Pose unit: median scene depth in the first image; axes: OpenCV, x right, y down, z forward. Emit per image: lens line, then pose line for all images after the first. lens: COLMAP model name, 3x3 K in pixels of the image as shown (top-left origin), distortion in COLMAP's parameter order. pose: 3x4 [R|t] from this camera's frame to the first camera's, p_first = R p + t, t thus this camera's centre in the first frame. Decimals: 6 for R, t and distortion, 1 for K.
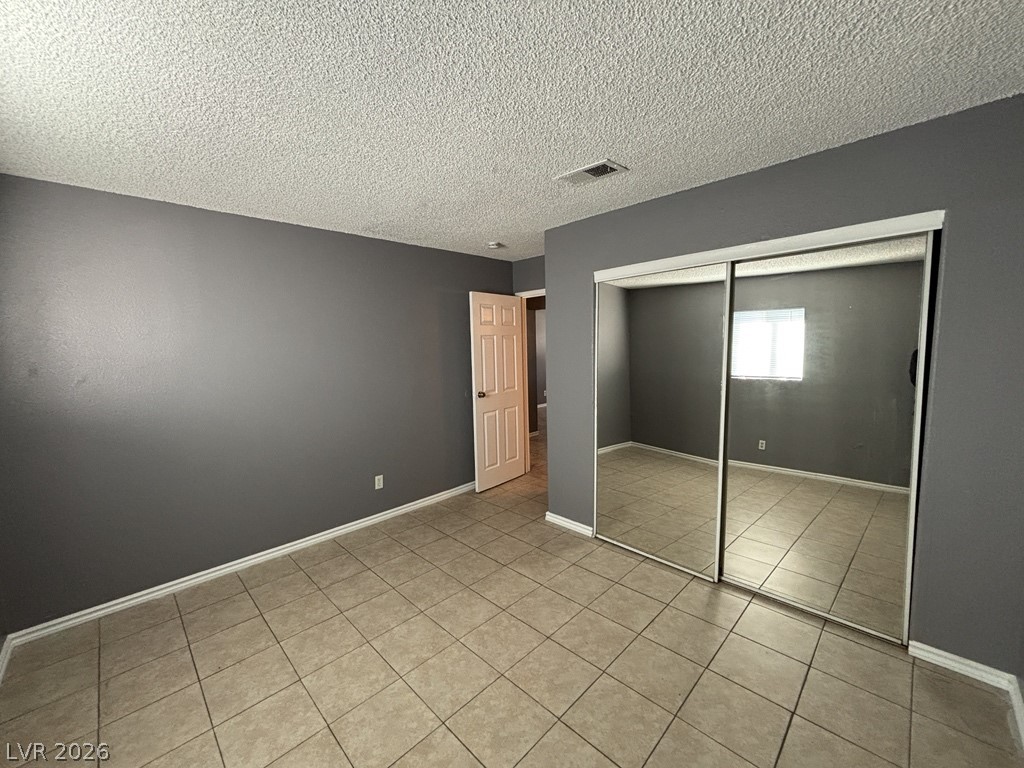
lens RADIAL K [[411.6, 0, 511.7], [0, 411.6, 384.8], [0, 0, 1]] dist [-0.000803, 0.000834]
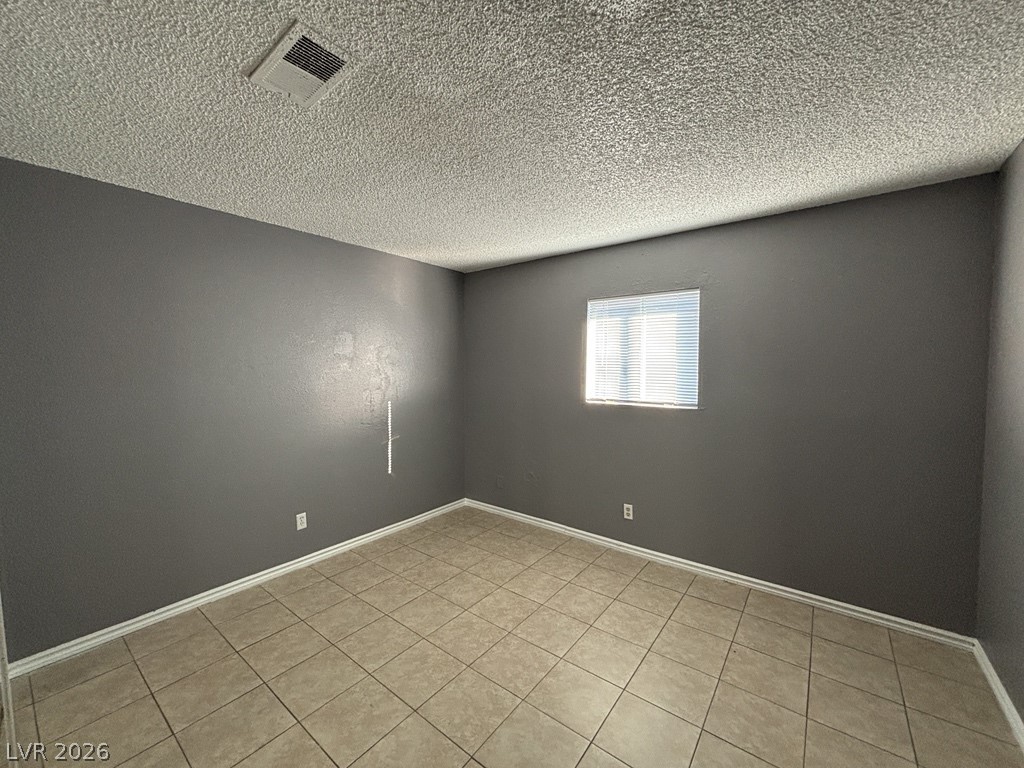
lens RADIAL K [[411.6, 0, 511.8], [0, 411.6, 383.2], [0, 0, 1]] dist [-0.000803, 0.000834]
pose [[-0.991391, 0.031334, -0.127129, -0.021280], [0.012924, 0.989620, 0.143126, -0.165466], [0.130294, 0.140251, -0.981505, 1.893824]]
